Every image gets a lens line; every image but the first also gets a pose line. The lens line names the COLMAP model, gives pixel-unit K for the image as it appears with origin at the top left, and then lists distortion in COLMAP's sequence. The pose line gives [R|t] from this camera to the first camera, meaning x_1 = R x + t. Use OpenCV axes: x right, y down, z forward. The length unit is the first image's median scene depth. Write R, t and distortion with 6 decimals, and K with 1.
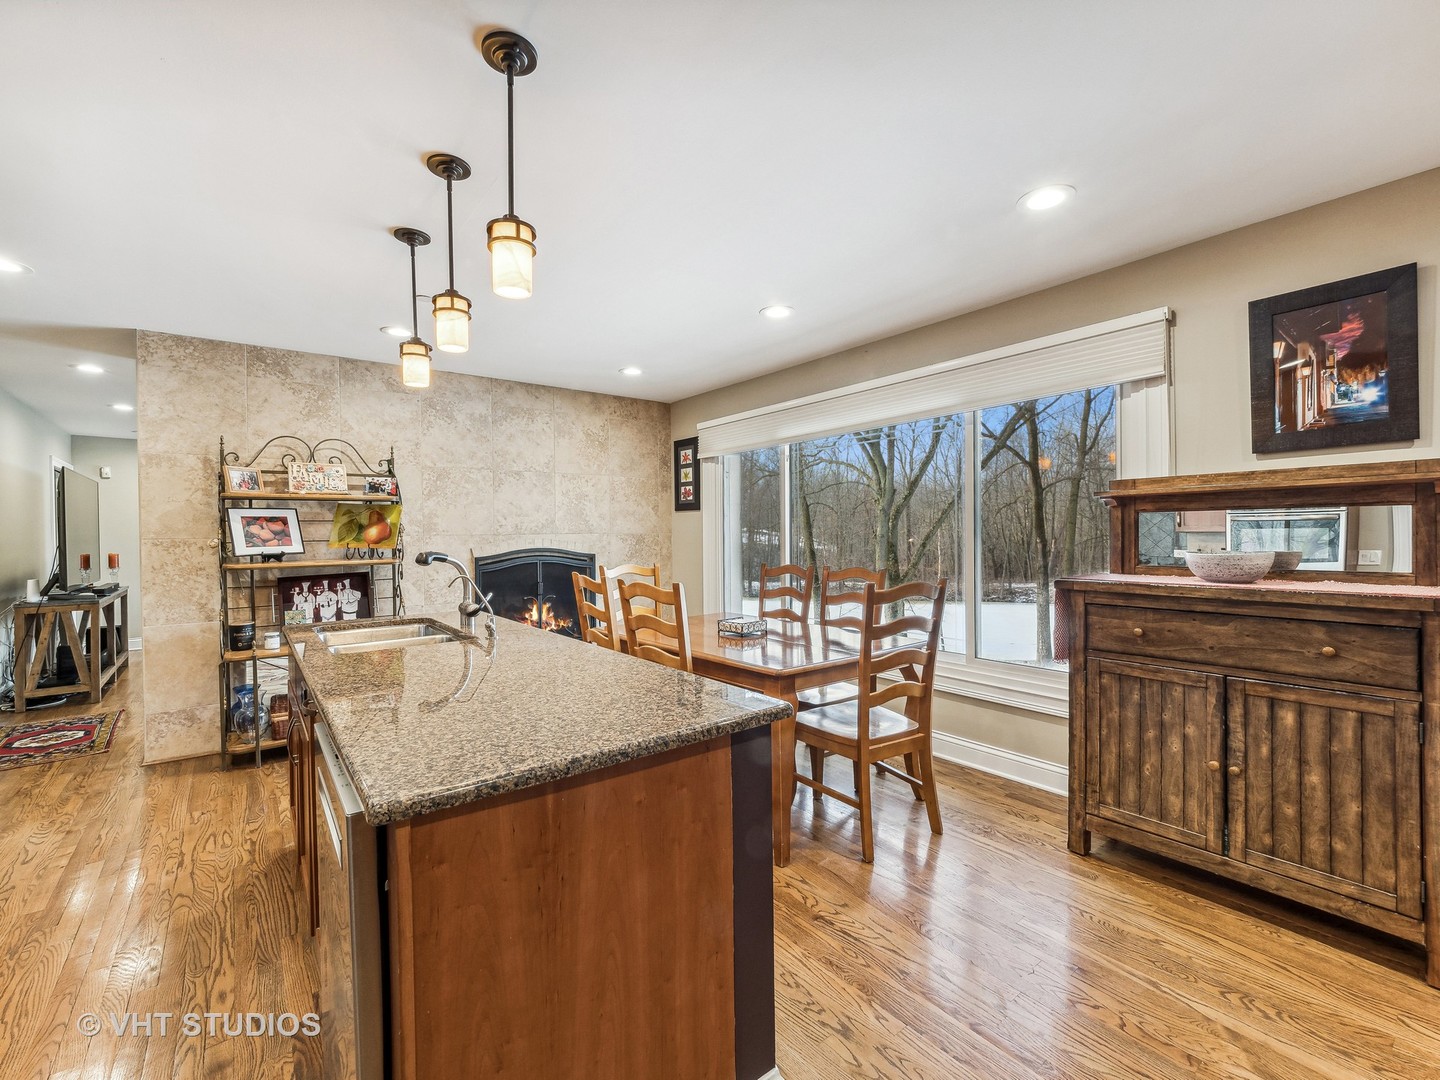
lens RADIAL K [[616.5, 0, 719.5], [0, 616.5, 536.2], [0, 0, 1]] dist [-0.003625, -0.000267]
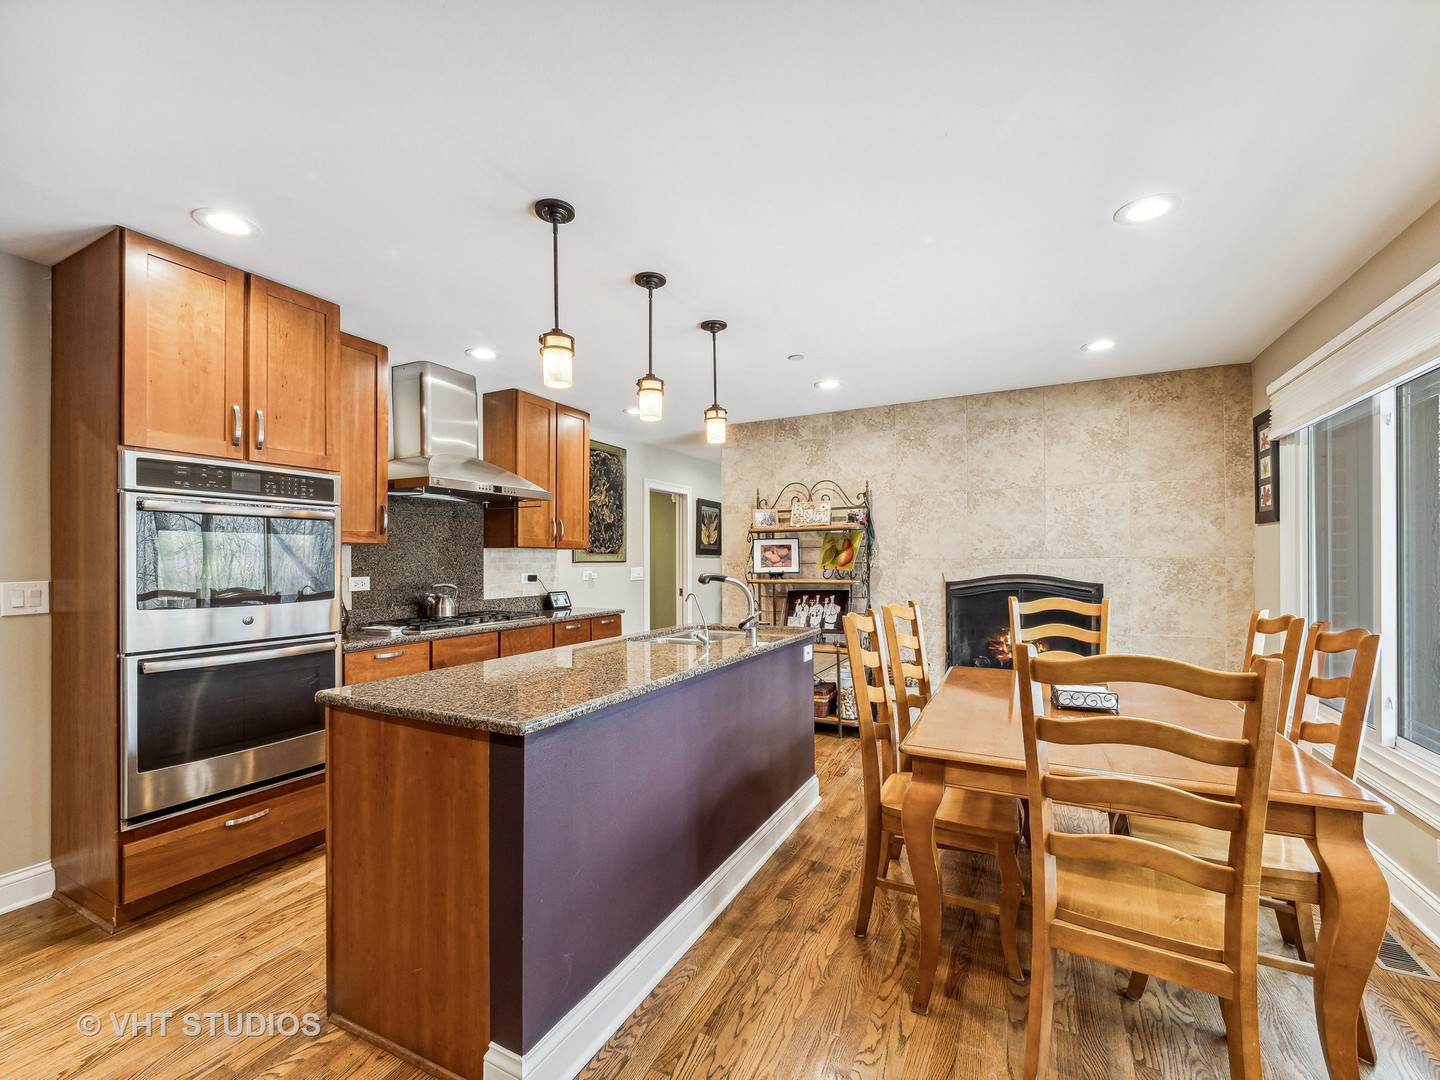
lens RADIAL K [[616.5, 0, 713.0], [0, 616.5, 561.7], [0, 0, 1]] dist [-0.003625, -0.000267]
pose [[0.423474, 0.008556, -0.905868, 0.362398], [-0.003494, 0.999963, 0.007812, -0.004281], [0.905902, -0.000143, 0.423488, 0.255492]]
